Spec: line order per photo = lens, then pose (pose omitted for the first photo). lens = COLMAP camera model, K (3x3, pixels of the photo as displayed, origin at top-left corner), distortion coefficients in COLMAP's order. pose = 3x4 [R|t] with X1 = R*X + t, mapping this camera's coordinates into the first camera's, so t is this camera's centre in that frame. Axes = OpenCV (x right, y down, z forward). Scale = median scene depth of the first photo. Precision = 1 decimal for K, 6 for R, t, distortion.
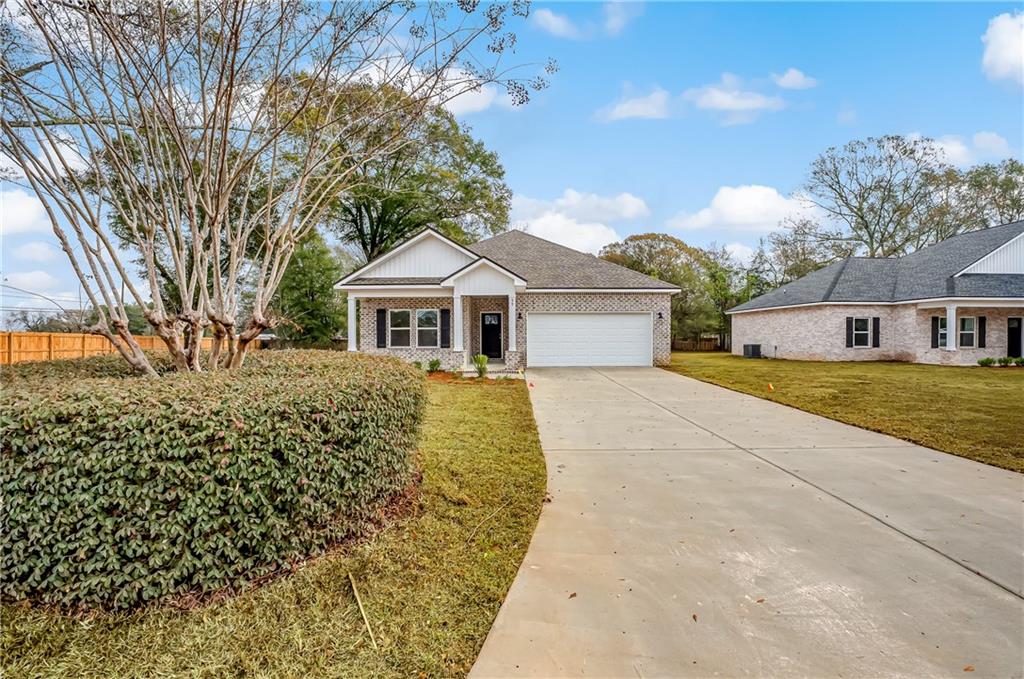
lens RADIAL K [[443.6, 0, 513.3], [0, 443.6, 342.5], [0, 0, 1]] dist [-0.049101, 0.004781]
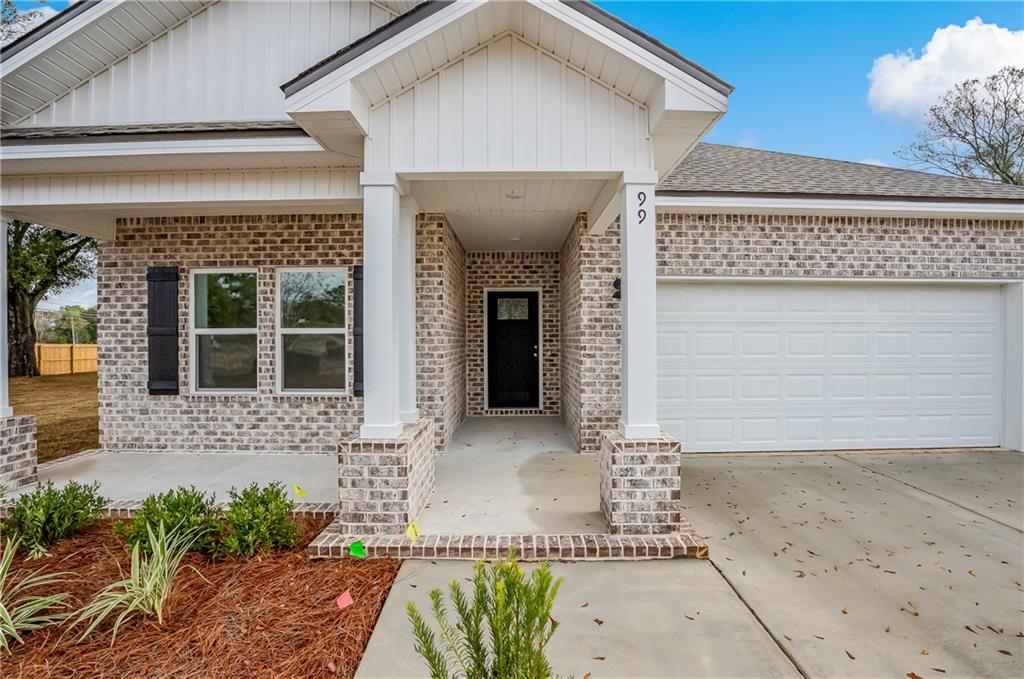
lens RADIAL K [[455.3, 0, 529.8], [0, 455.3, 336.7], [0, 0, 1]] dist [-0.057187, 0.000123]
pose [[0.999658, 0.001089, 0.026145, -0.045174], [-0.000533, 0.999774, -0.021253, -0.018270], [-0.026163, 0.021231, 0.999432, 0.588899]]
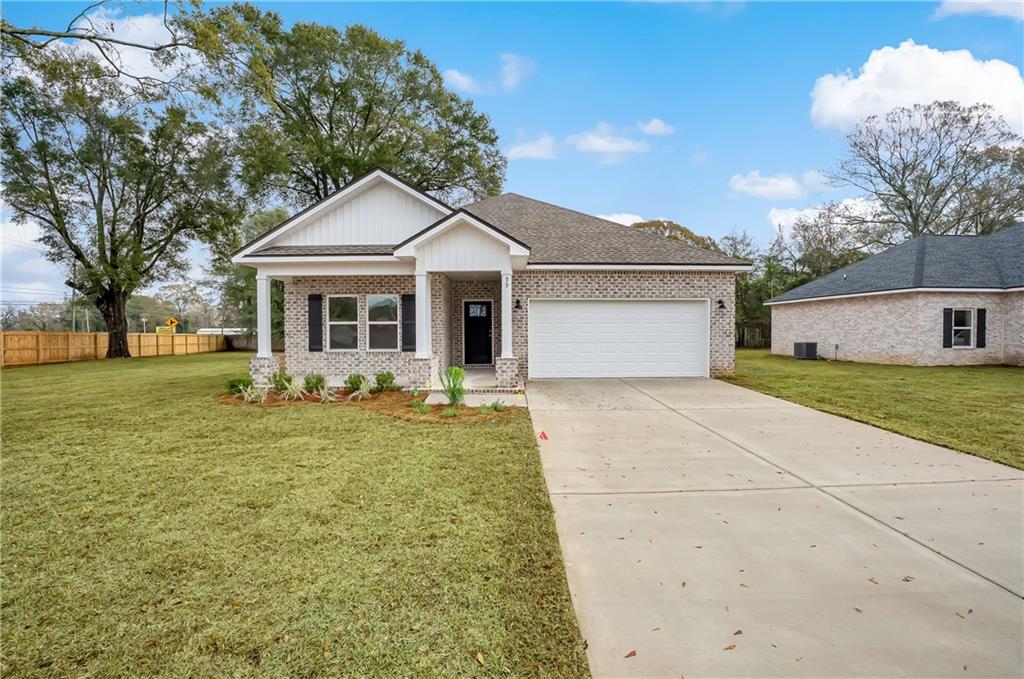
lens RADIAL K [[447.3, 0, 512.0], [0, 447.3, 339.5], [0, 0, 1]] dist [-0.039192, 0.000366]
pose [[0.999968, -0.000062, 0.008049, 0.000364], [0.000006, 0.999976, 0.006912, -0.009226], [-0.008049, -0.006911, 0.999944, 0.263974]]
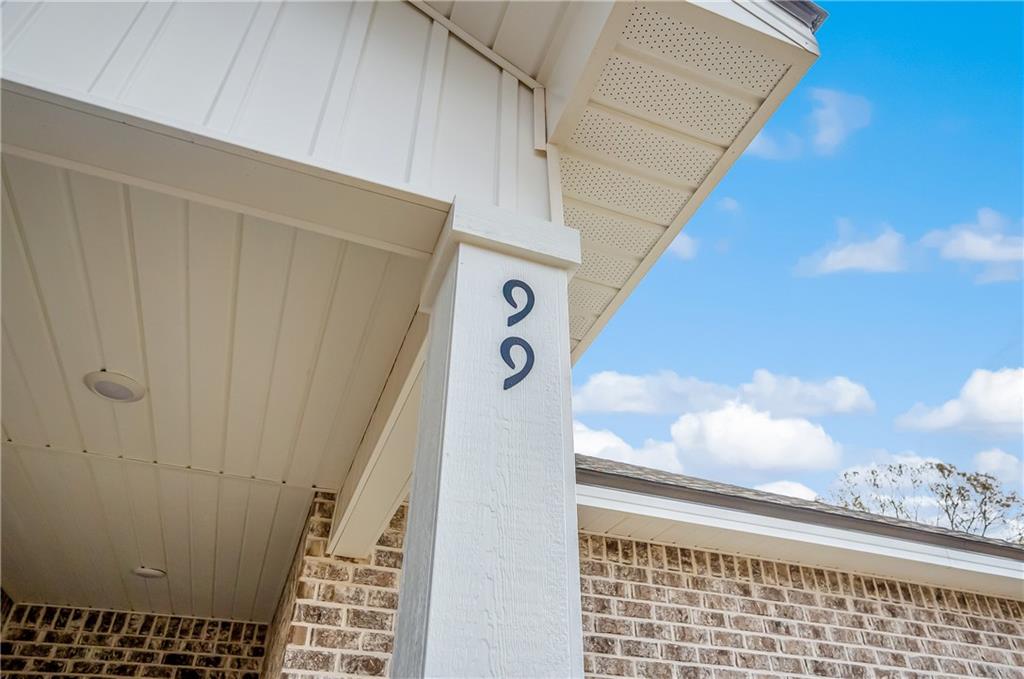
lens RADIAL K [[678.6, 0, 517.1], [0, 678.6, 339.5], [0, 0, 1]] dist [-0.018242, 0.037052]
pose [[0.934359, 0.223217, 0.277754, -0.017689], [-0.007428, 0.791510, -0.611111, -0.032083], [-0.356256, 0.568934, 0.741212, 0.702185]]
